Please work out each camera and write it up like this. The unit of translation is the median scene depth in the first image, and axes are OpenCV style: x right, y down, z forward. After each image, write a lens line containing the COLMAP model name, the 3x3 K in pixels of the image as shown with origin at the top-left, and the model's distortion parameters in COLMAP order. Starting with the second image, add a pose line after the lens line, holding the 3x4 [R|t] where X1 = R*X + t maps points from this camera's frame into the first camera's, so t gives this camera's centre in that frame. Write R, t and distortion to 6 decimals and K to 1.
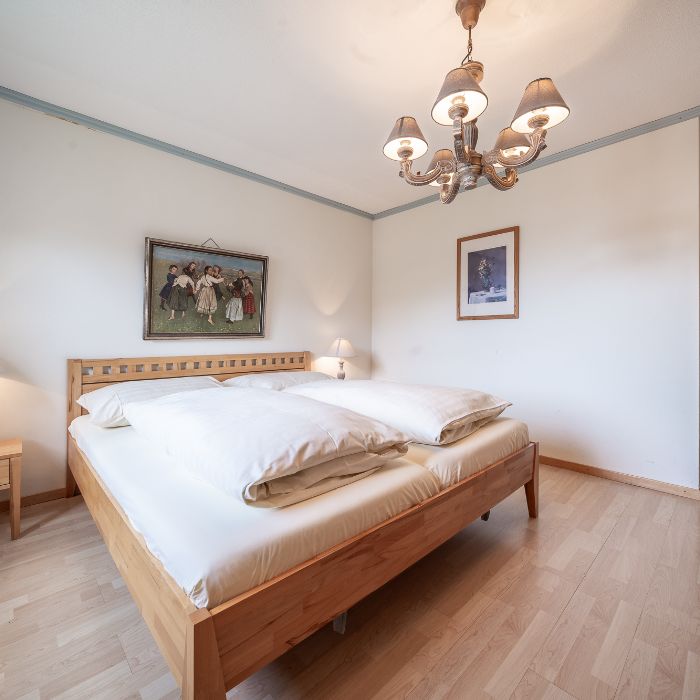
lens RADIAL K [[362.7, 0, 349.7], [0, 362.7, 349.7], [0, 0, 1]] dist [-0.002836, -0.000397]
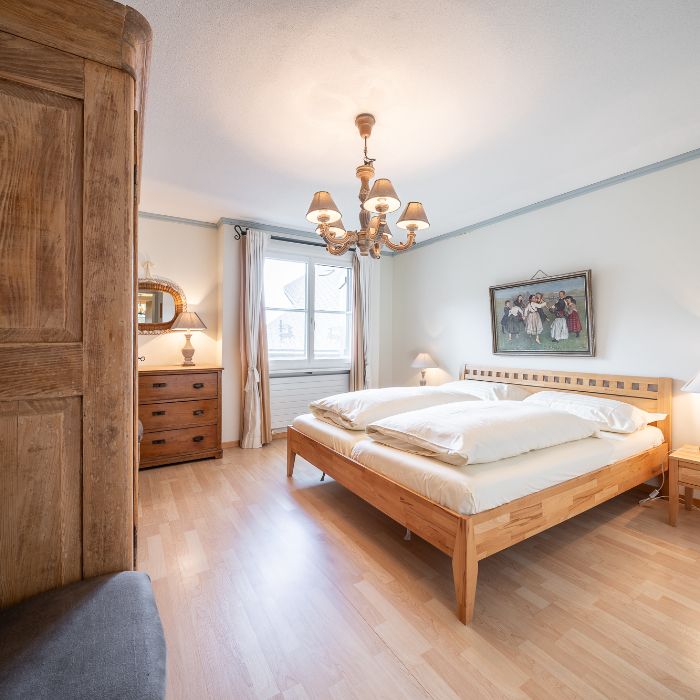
lens RADIAL K [[362.7, 0, 349.8], [0, 362.7, 347.5], [0, 0, 1]] dist [-0.002836, -0.000397]
pose [[-0.211081, -0.002090, -0.977466, 0.897044], [-0.054144, 0.998487, 0.009558, -0.035310], [0.975968, 0.054941, -0.210875, 0.661725]]
